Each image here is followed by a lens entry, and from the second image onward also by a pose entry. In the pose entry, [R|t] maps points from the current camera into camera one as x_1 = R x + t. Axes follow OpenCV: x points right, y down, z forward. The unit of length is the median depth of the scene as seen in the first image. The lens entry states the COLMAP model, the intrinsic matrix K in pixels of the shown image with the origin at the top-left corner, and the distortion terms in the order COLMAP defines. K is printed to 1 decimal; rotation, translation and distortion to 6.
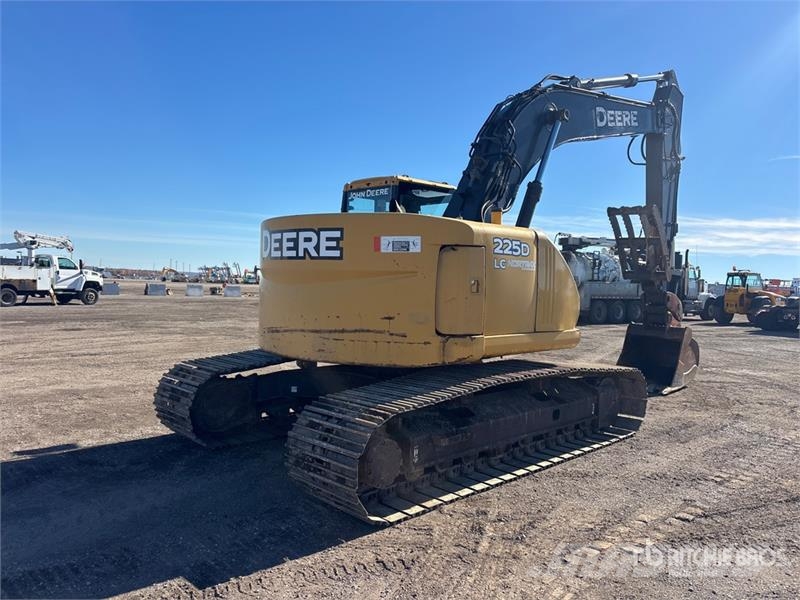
lens RADIAL K [[600.1, 0, 399.8], [0, 600.1, 300.0], [0, 0, 1]] dist [0.049984, -0.060321]
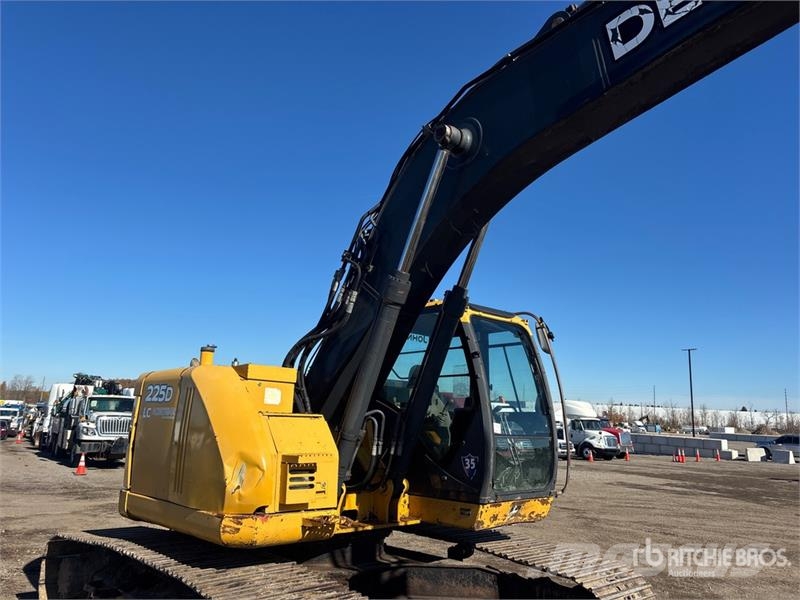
lens RADIAL K [[600.1, 0, 398.1], [0, 600.1, 301.0], [0, 0, 1]] dist [0.049984, -0.060321]
pose [[-0.004395, -0.230337, -0.973101, 0.196114], [-0.062601, 0.971265, -0.229620, -0.006770], [0.998029, 0.059908, -0.018688, 0.246937]]
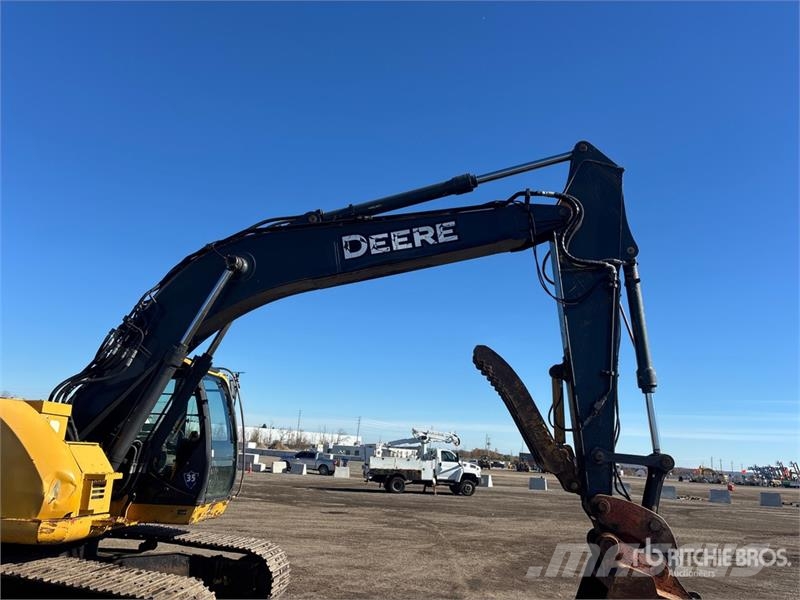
lens RADIAL K [[600.1, 0, 401.2], [0, 600.1, 303.7], [0, 0, 1]] dist [0.049984, -0.060321]
pose [[0.665815, -0.182277, -0.723509, 0.261615], [-0.051621, 0.956122, -0.288385, -0.003989], [0.744329, 0.229359, 0.627191, 0.165591]]
